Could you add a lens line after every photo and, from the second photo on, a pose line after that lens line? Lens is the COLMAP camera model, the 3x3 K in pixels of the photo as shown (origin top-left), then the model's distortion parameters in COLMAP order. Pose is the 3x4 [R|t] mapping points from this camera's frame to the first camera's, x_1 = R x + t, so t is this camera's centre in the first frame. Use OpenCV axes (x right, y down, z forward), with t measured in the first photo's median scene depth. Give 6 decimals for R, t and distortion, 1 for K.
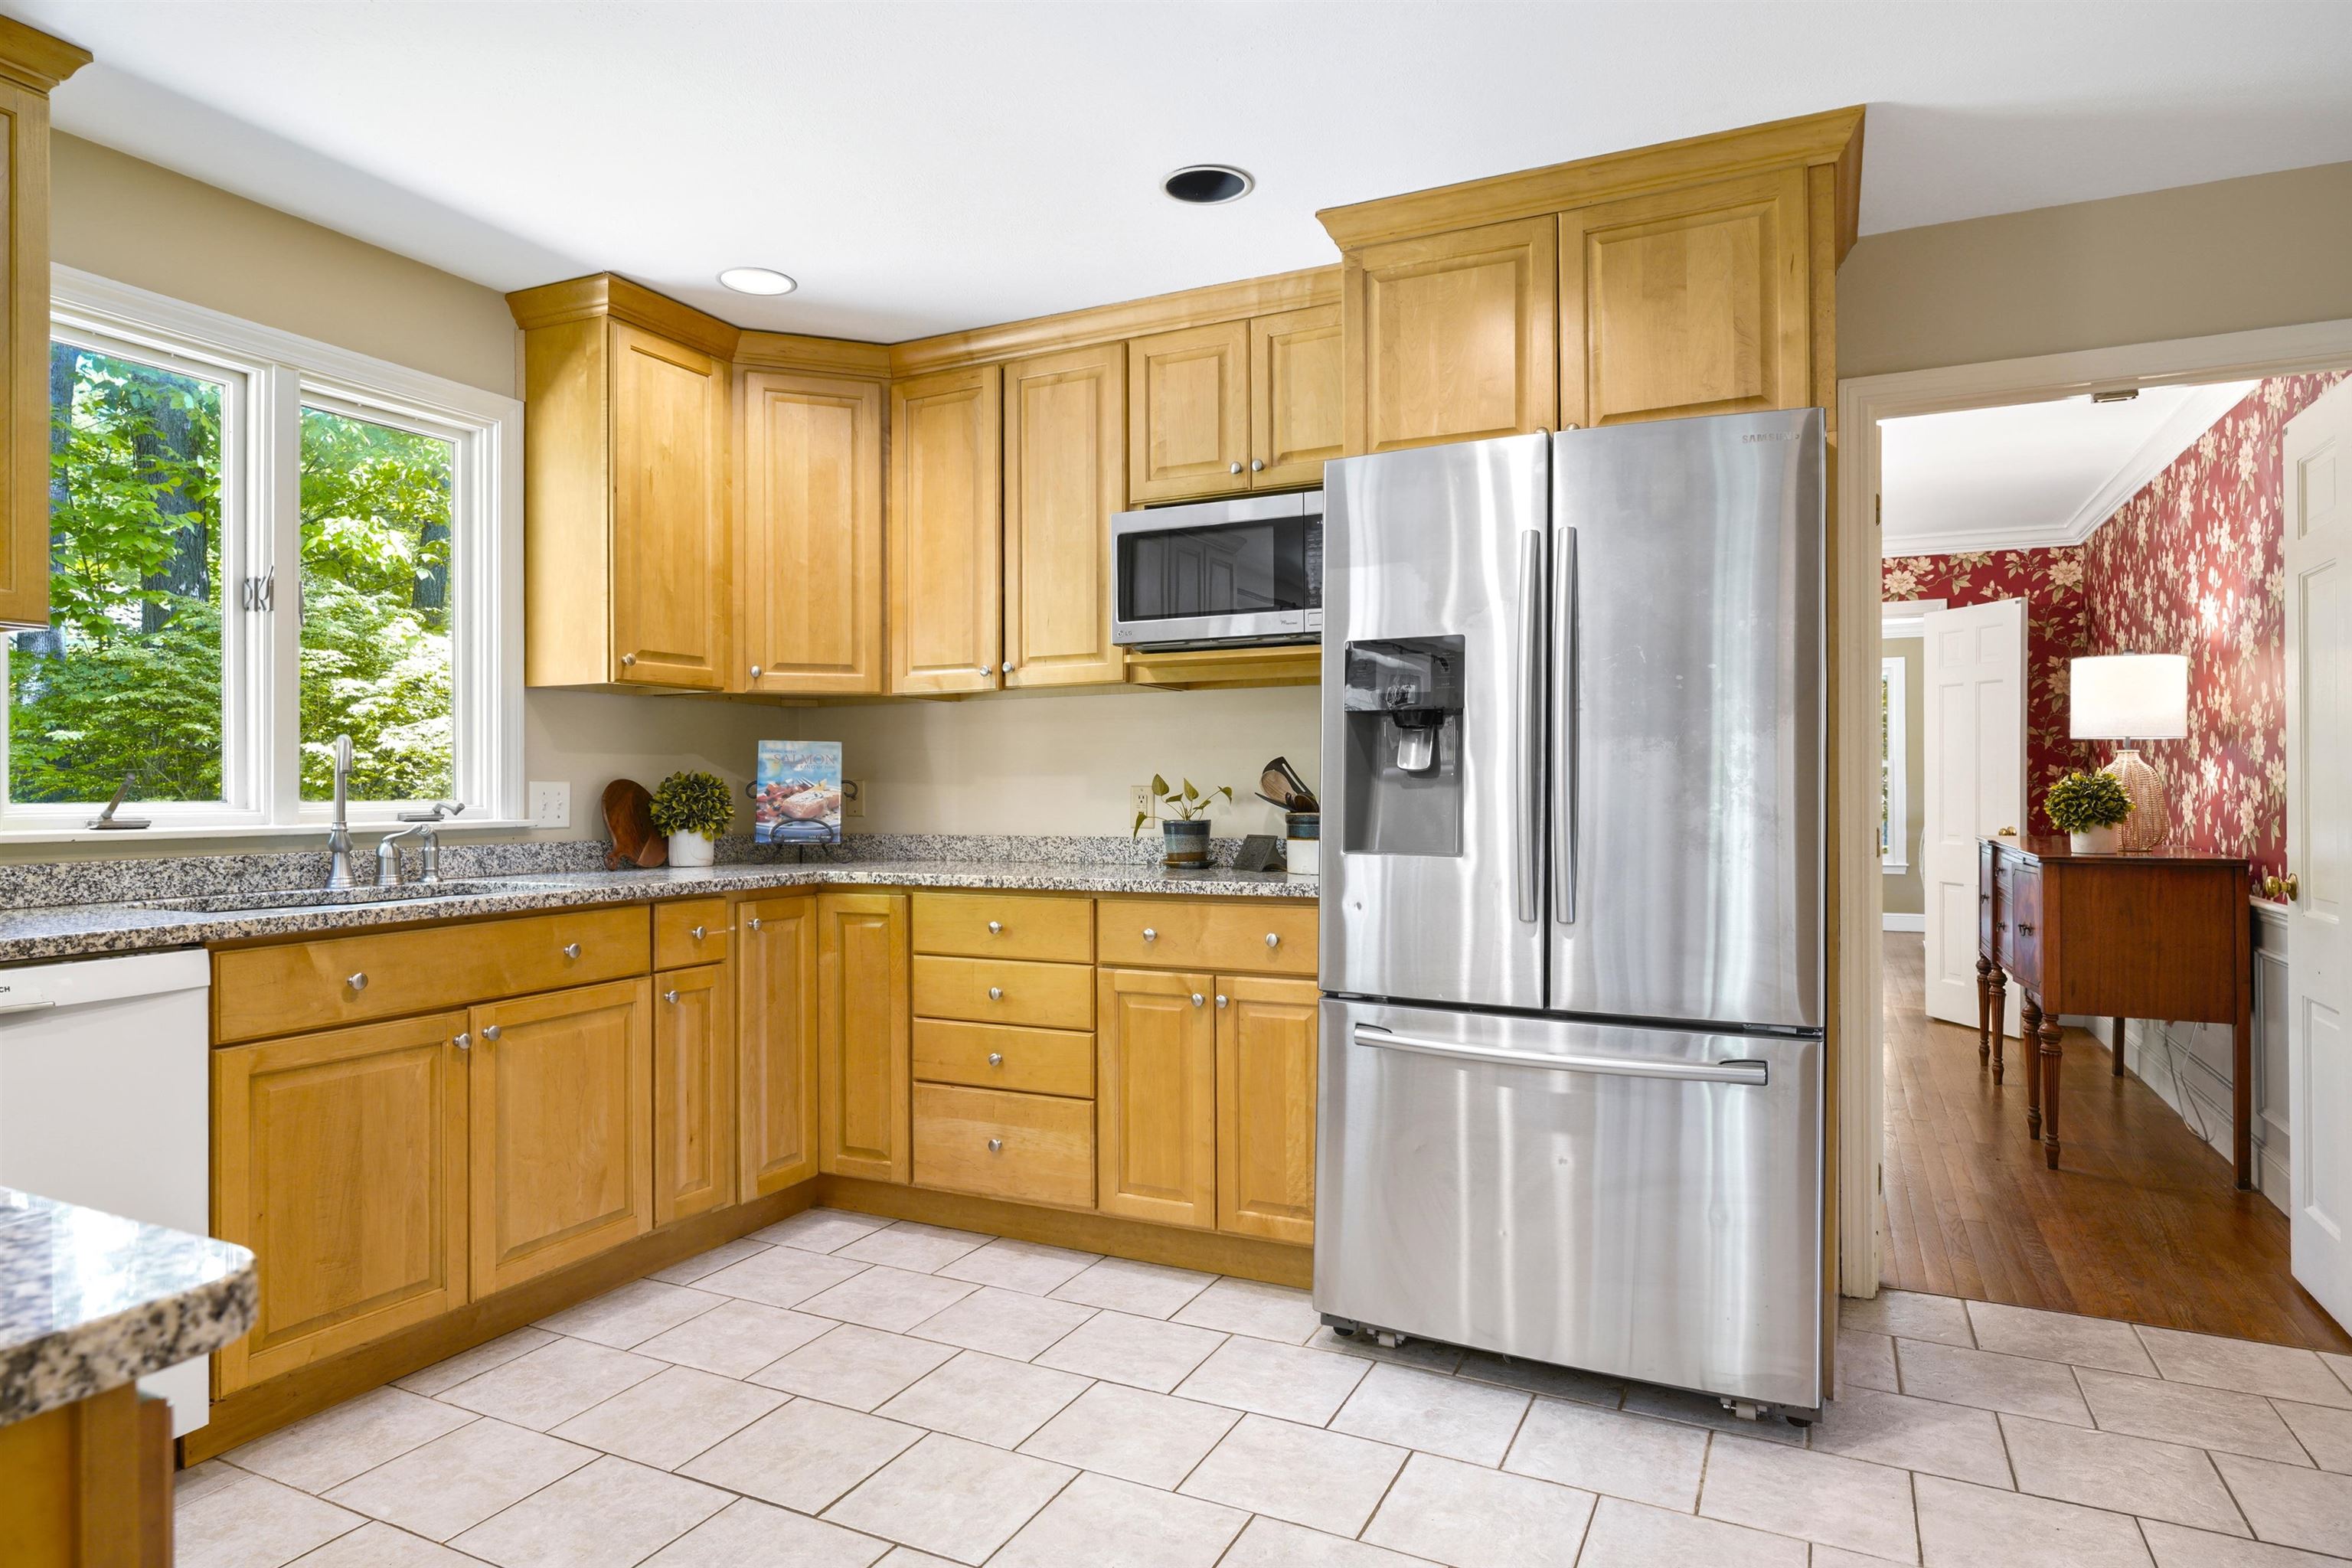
lens RADIAL K [[1333.0, 0, 1155.6], [0, 1333.0, 789.4], [0, 0, 1]] dist [-0.007215, 0.002822]
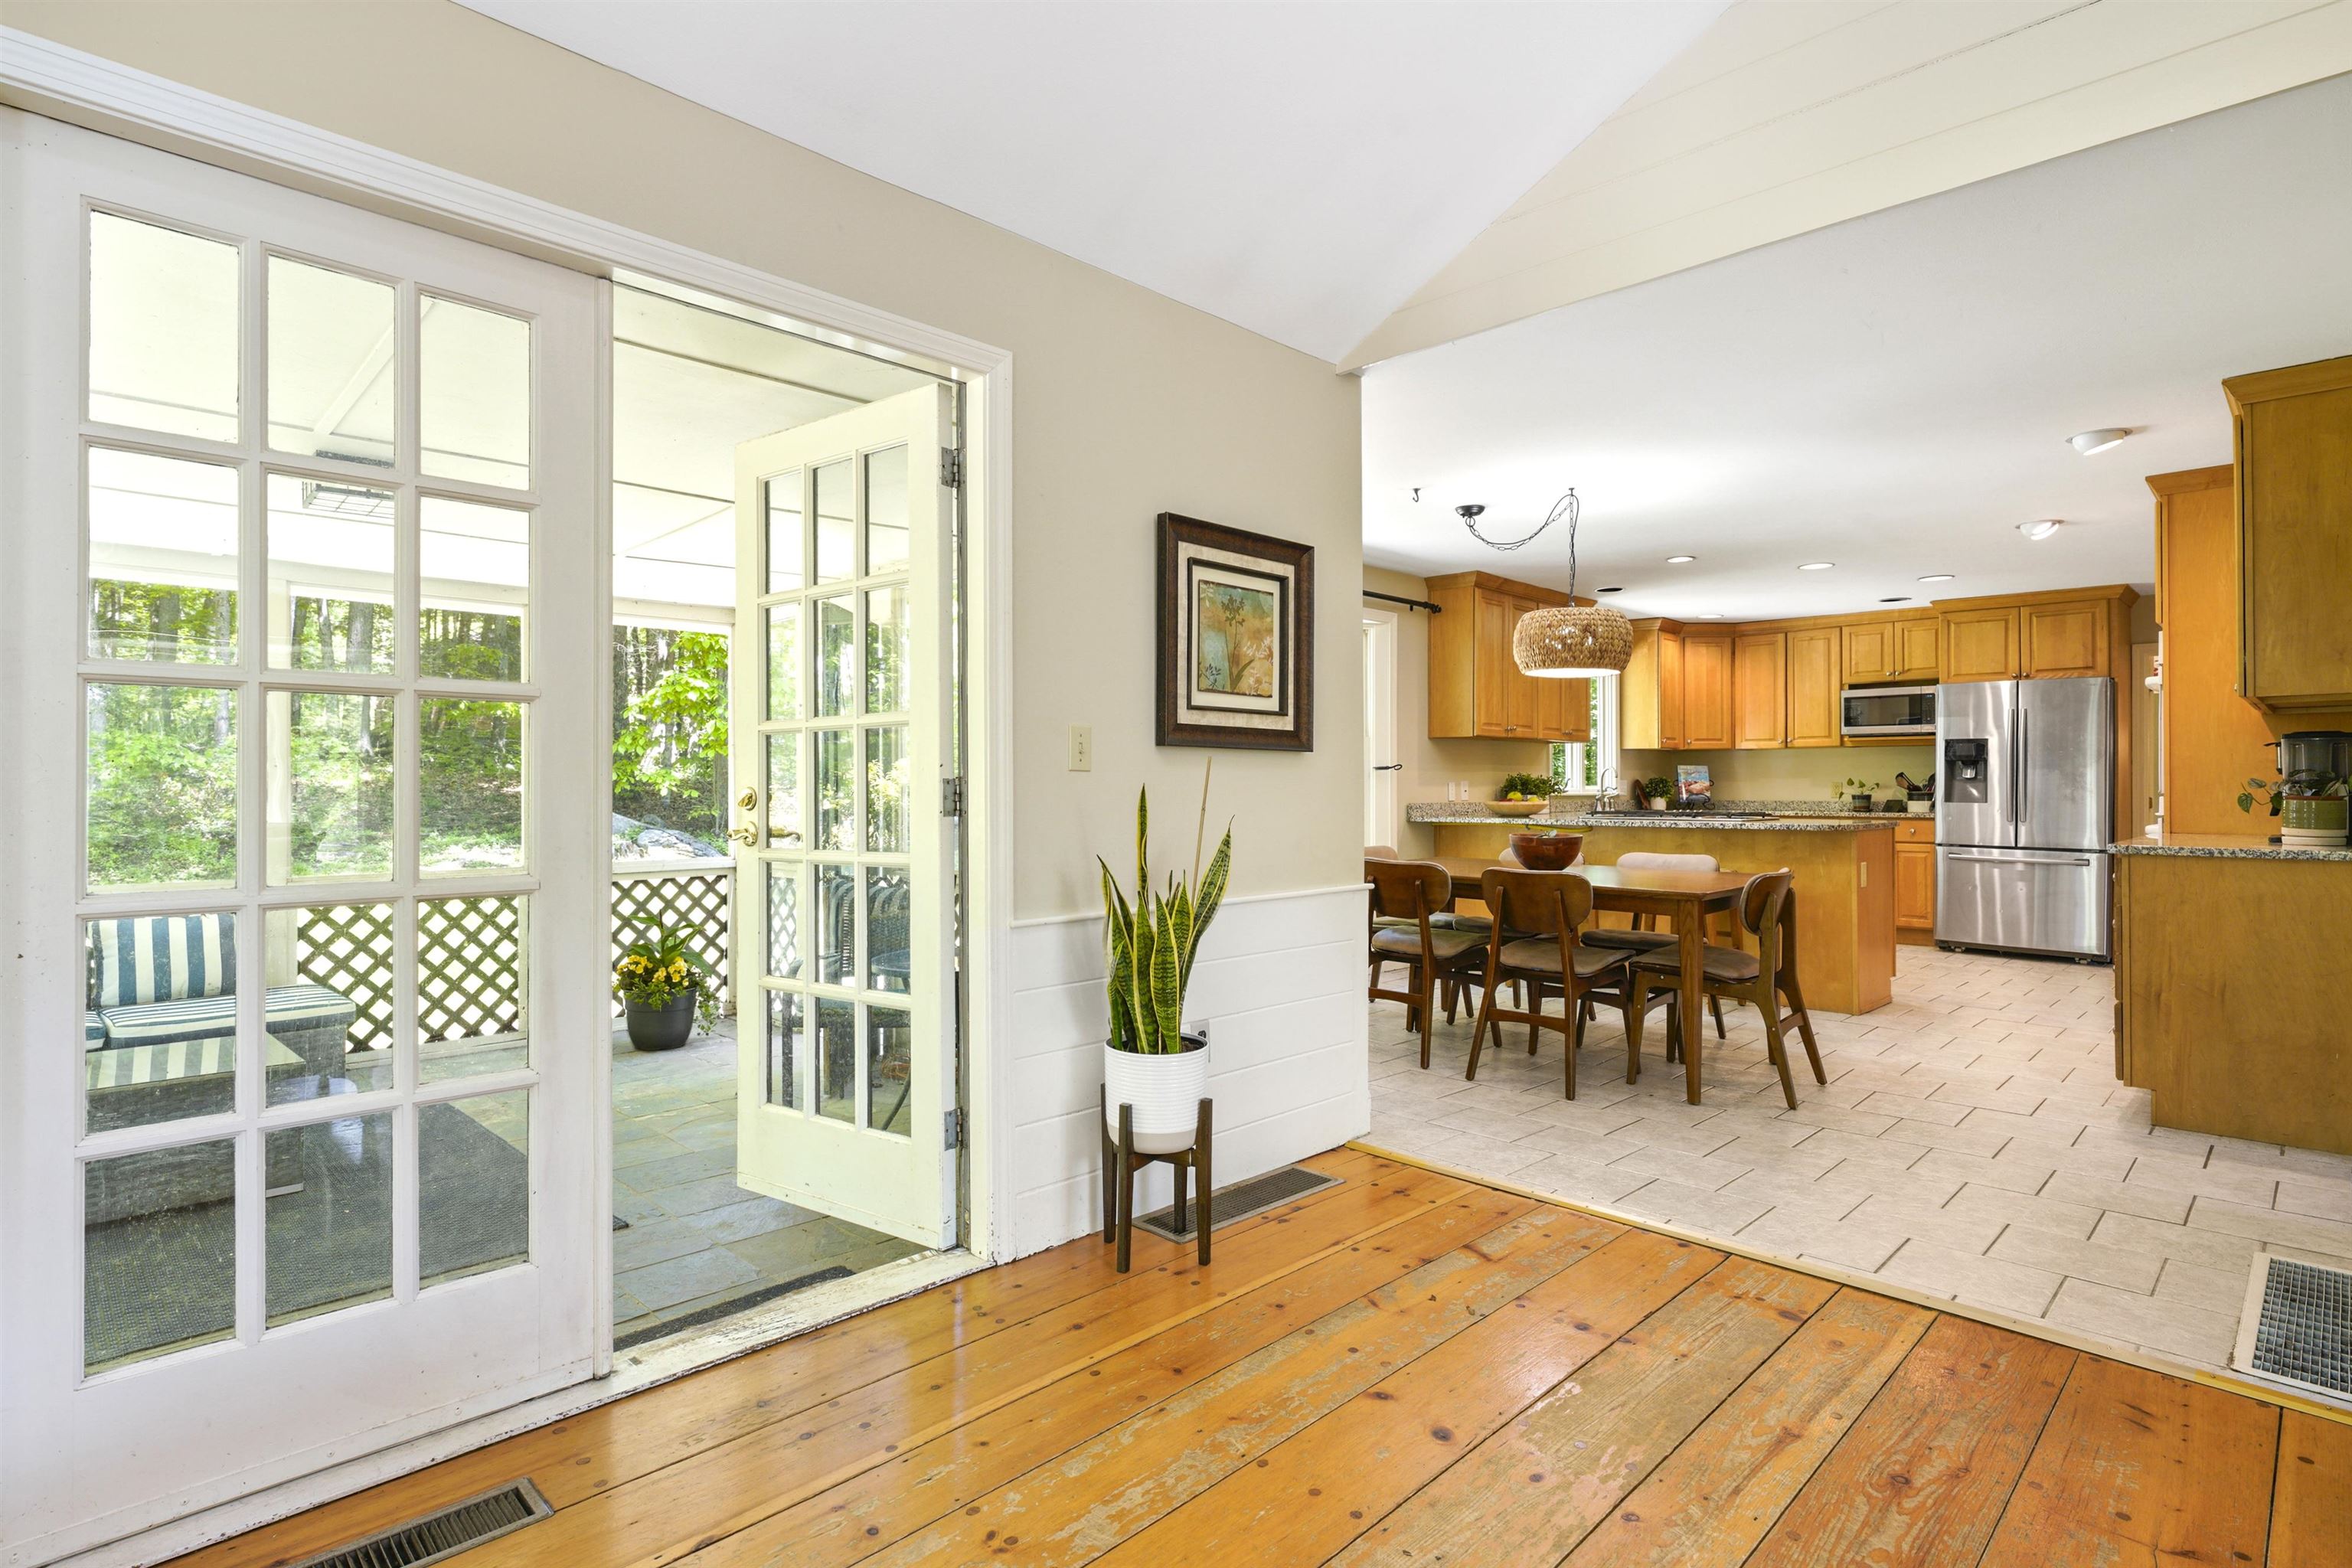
lens RADIAL K [[1164.8, 0, 1174.1], [0, 1164.8, 786.1], [0, 0, 1]] dist [-0.000978, 0.000043]
pose [[0.947093, 0.003513, -0.320939, -0.558049], [-0.003507, 0.999994, 0.000596, 0.009136], [0.320939, 0.000561, 0.947100, -1.773796]]
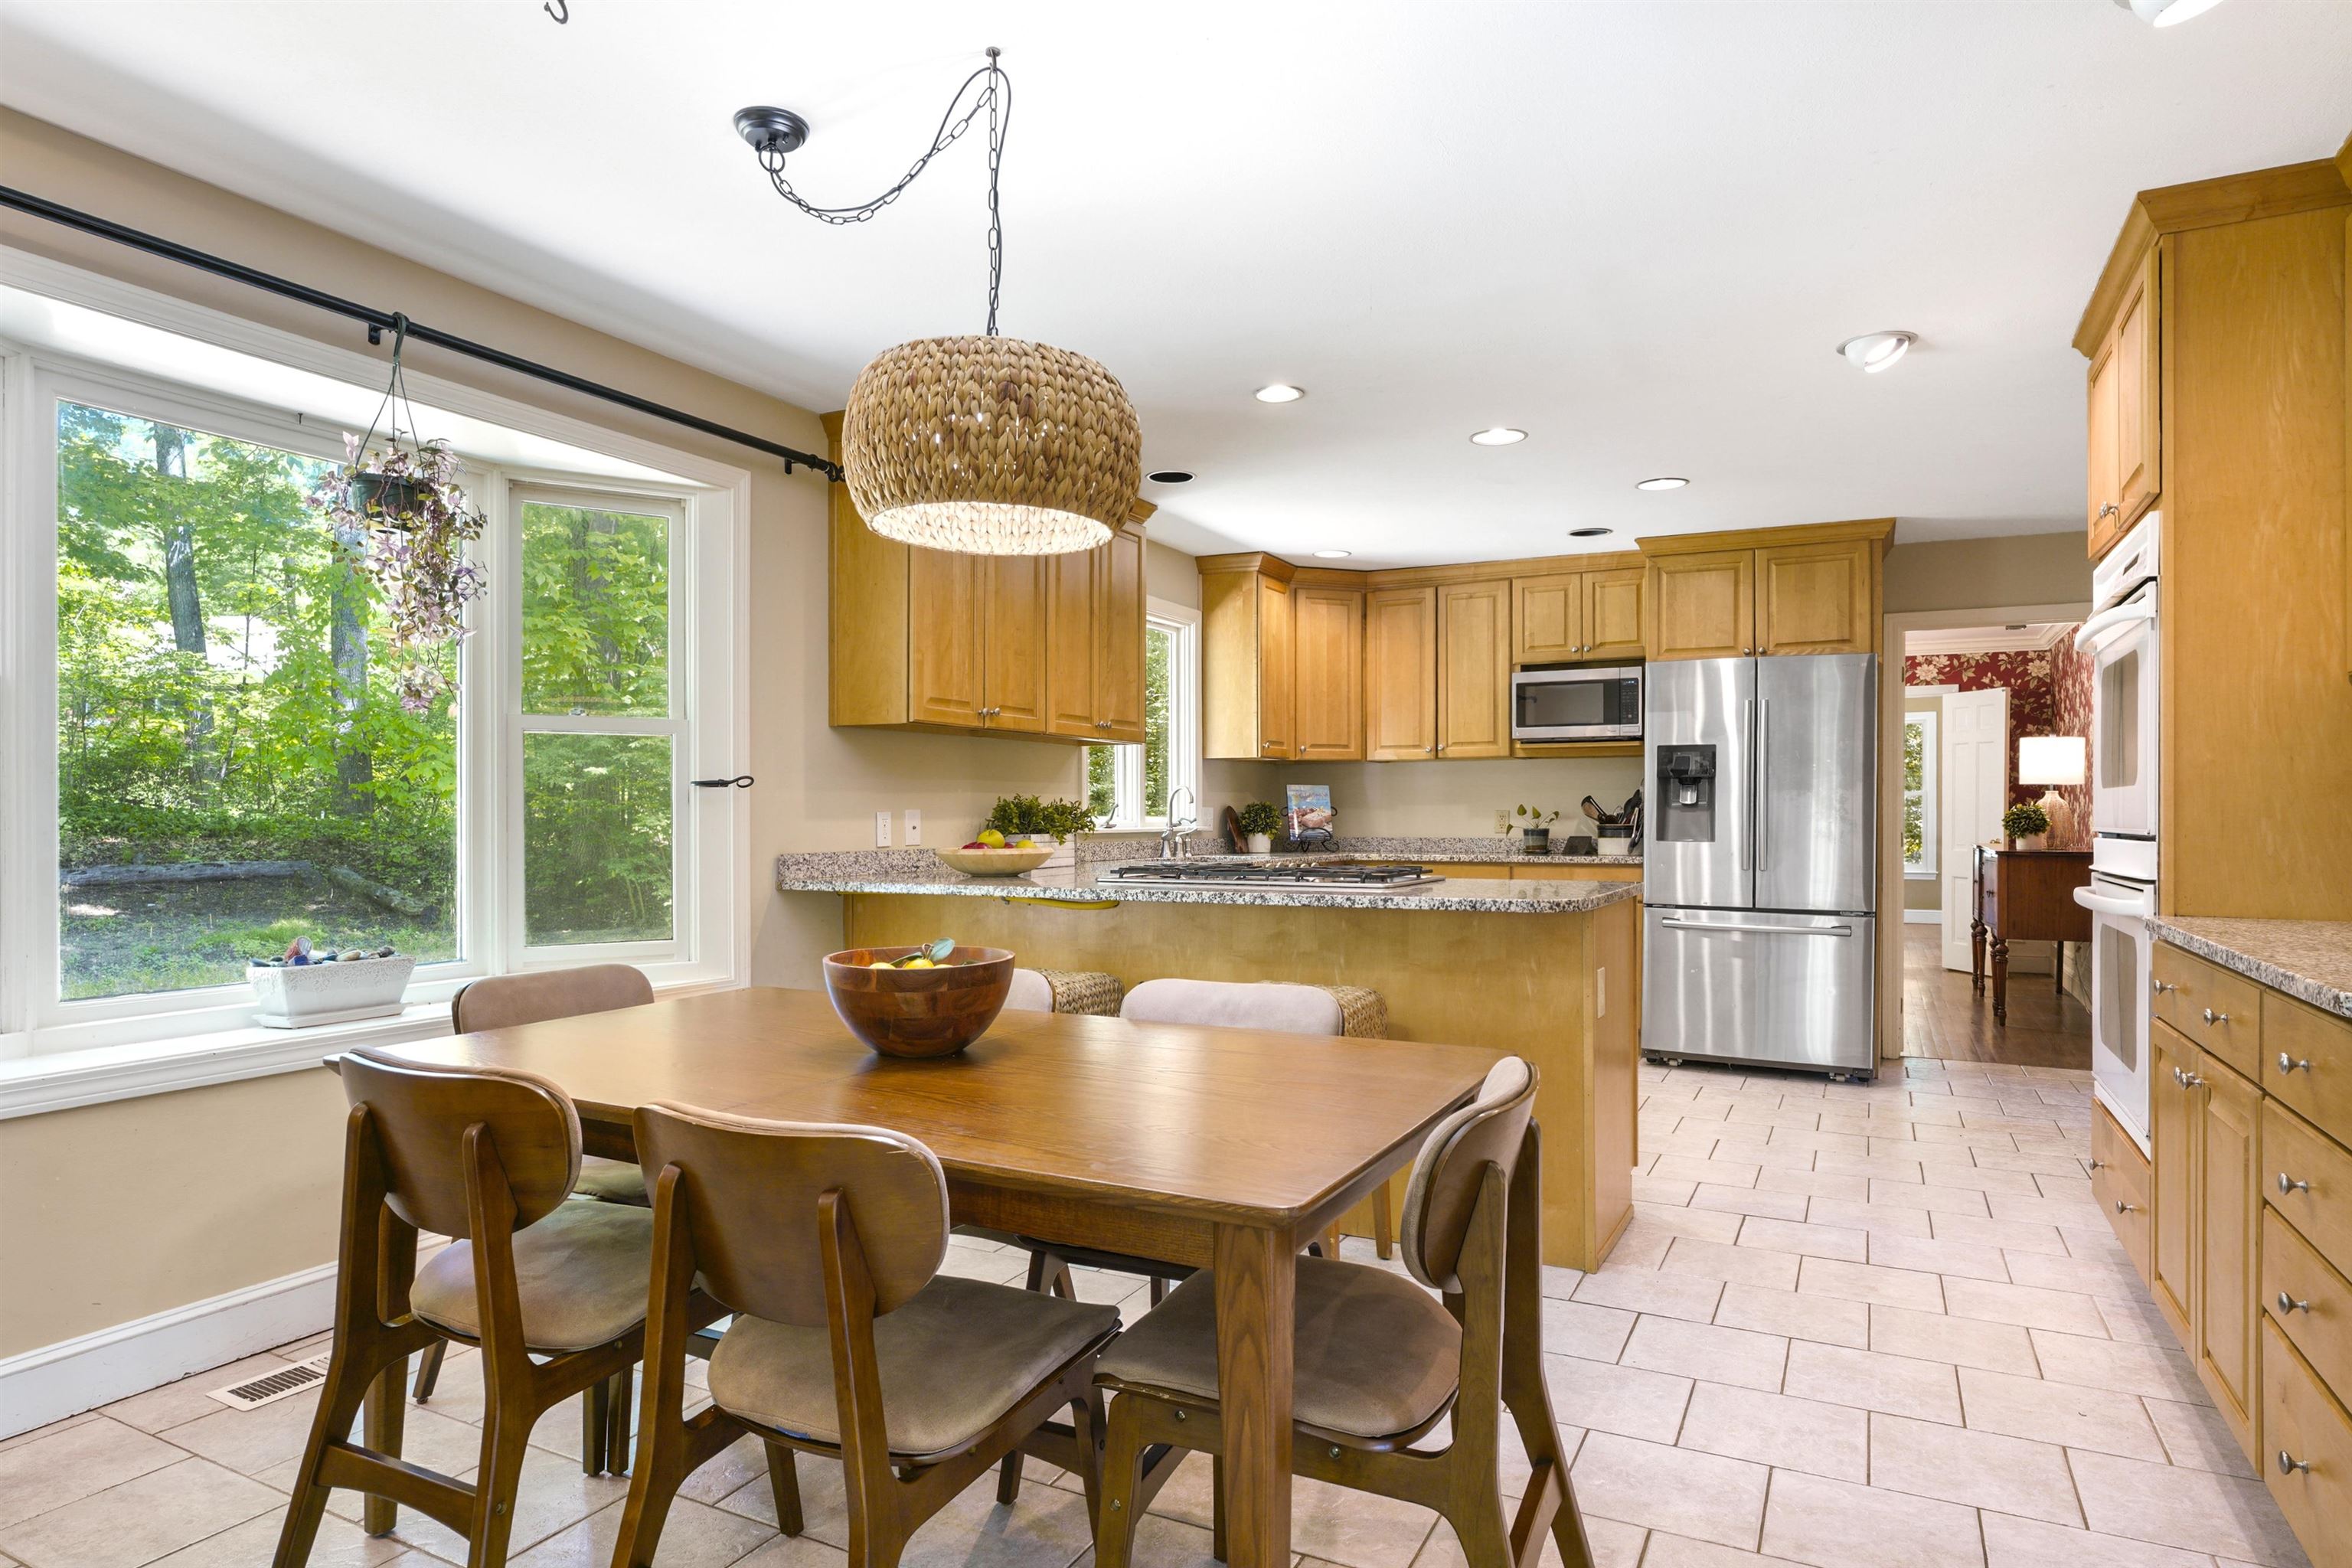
lens RADIAL K [[1333.0, 0, 1174.5], [0, 1333.0, 820.3], [0, 0, 1]] dist [-0.007215, 0.002822]
pose [[0.999860, 0.003087, -0.016430, -0.459960], [-0.002991, 0.999978, 0.005865, 0.001933], [0.016447, -0.005815, 0.999848, -0.903066]]
